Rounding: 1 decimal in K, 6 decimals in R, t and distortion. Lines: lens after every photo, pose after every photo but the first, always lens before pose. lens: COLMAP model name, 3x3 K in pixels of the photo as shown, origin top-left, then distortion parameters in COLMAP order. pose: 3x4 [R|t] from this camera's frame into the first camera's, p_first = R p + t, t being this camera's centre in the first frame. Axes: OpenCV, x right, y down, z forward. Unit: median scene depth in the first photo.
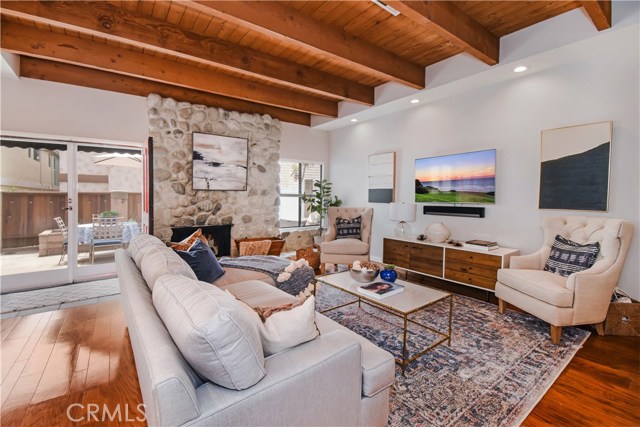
lens RADIAL K [[290.5, 0, 325.5], [0, 290.5, 204.5], [0, 0, 1]] dist [-0.002597, -0.000942]
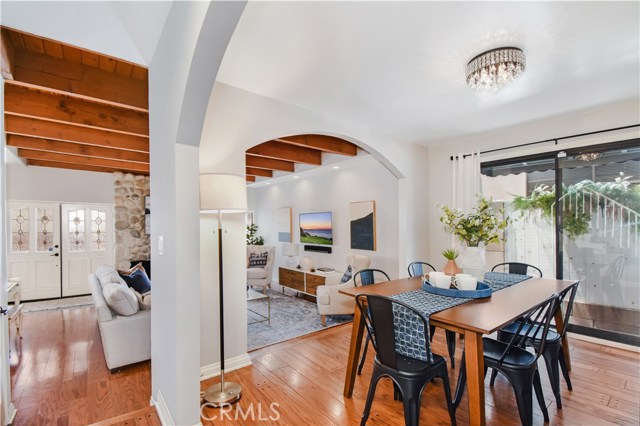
lens RADIAL K [[286.6, 0, 318.2], [0, 286.6, 231.1], [0, 0, 1]] dist [-0.002765, -0.000567]
pose [[0.999356, -0.001632, 0.035851, 0.355932], [0.002134, 0.999900, -0.013976, -0.047256], [-0.035825, 0.014043, 0.999259, -0.463829]]
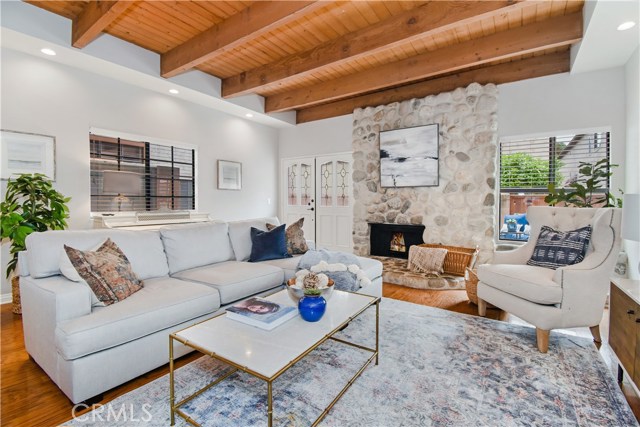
lens RADIAL K [[290.5, 0, 325.5], [0, 290.5, 204.5], [0, 0, 1]] dist [-0.002597, -0.000942]
pose [[0.303957, 0.003031, -0.952681, 0.466280], [-0.031079, 0.999494, -0.006735, 0.022861], [0.952179, 0.031655, 0.303897, 0.494910]]
